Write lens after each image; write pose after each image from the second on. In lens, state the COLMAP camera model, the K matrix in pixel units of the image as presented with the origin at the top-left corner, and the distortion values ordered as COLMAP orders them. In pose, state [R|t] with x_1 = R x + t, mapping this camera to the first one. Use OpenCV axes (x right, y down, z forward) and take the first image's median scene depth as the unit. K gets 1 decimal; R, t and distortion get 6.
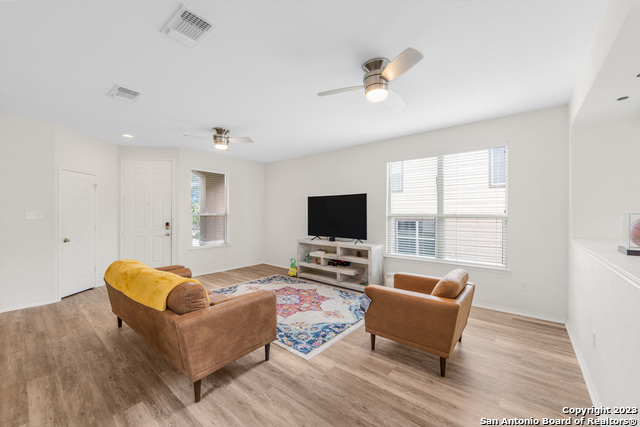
lens RADIAL K [[251.5, 0, 322.0], [0, 251.5, 212.4], [0, 0, 1]] dist [-0.001974, -0.000476]
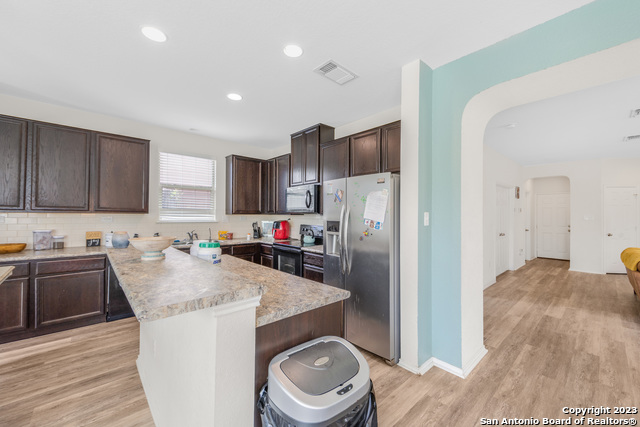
lens RADIAL K [[254.3, 0, 323.9], [0, 254.3, 212.7], [0, 0, 1]] dist [0.000024, 0.000345]
pose [[-0.152229, -0.010998, -0.988284, 0.726135], [-0.003661, 0.999938, -0.010564, 0.002772], [0.988338, 0.002010, -0.152260, -0.439367]]
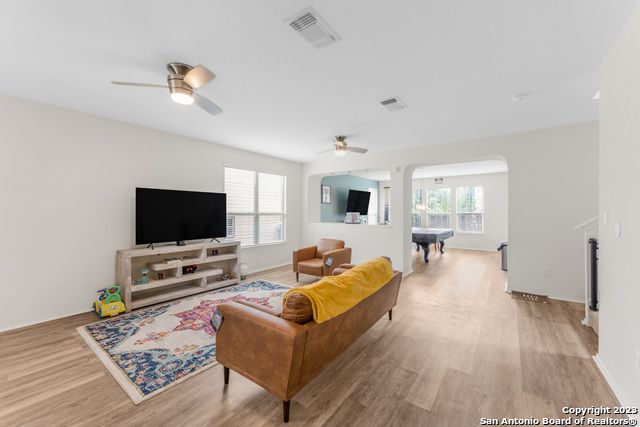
lens RADIAL K [[254.3, 0, 323.9], [0, 254.3, 212.7], [0, 0, 1]] dist [0.000024, 0.000345]
pose [[-0.052769, -0.007021, 0.998582, -1.046013], [-0.005781, 0.999961, 0.006726, -0.003956], [-0.998590, -0.005417, -0.052808, 0.729059]]
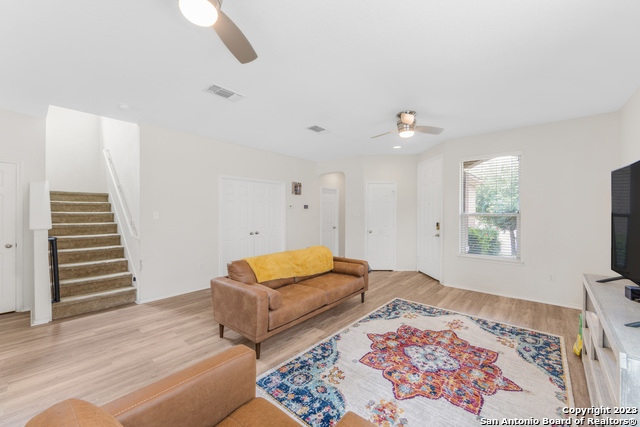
lens RADIAL K [[254.3, 0, 323.9], [0, 254.3, 212.7], [0, 0, 1]] dist [0.000024, 0.000345]
pose [[-0.022197, -0.001238, -0.999753, 0.477146], [0.002095, 0.999997, -0.001285, 0.002052], [0.999751, -0.002123, -0.022194, 0.771815]]
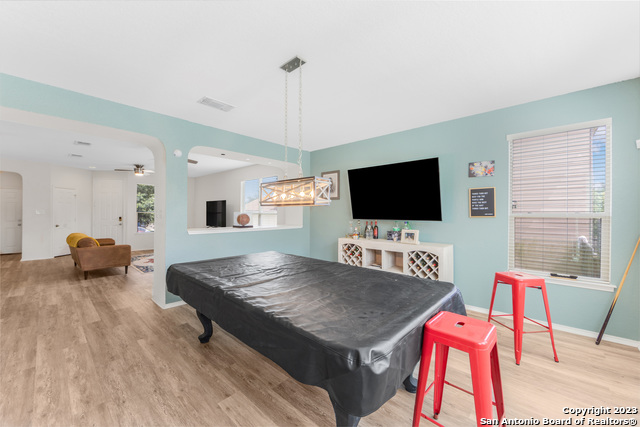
lens RADIAL K [[251.5, 0, 322.0], [0, 251.5, 212.4], [0, 0, 1]] dist [-0.001974, -0.000476]
pose [[0.998516, 0.003308, -0.054357, 1.037822], [-0.003164, 0.999991, 0.002732, 0.001649], [0.054366, -0.002556, 0.998518, -0.744977]]
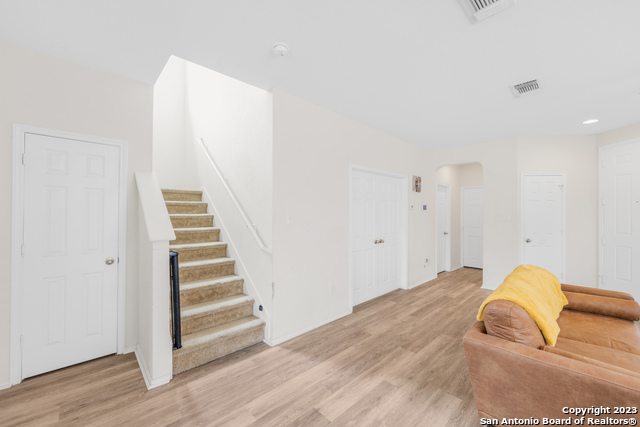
lens RADIAL K [[254.3, 0, 323.9], [0, 254.3, 212.7], [0, 0, 1]] dist [0.000024, 0.000345]
pose [[-0.124796, -0.010252, -0.992129, 0.179623], [0.001580, 0.999943, -0.010531, 0.000981], [0.992181, -0.002882, -0.124773, 0.266496]]
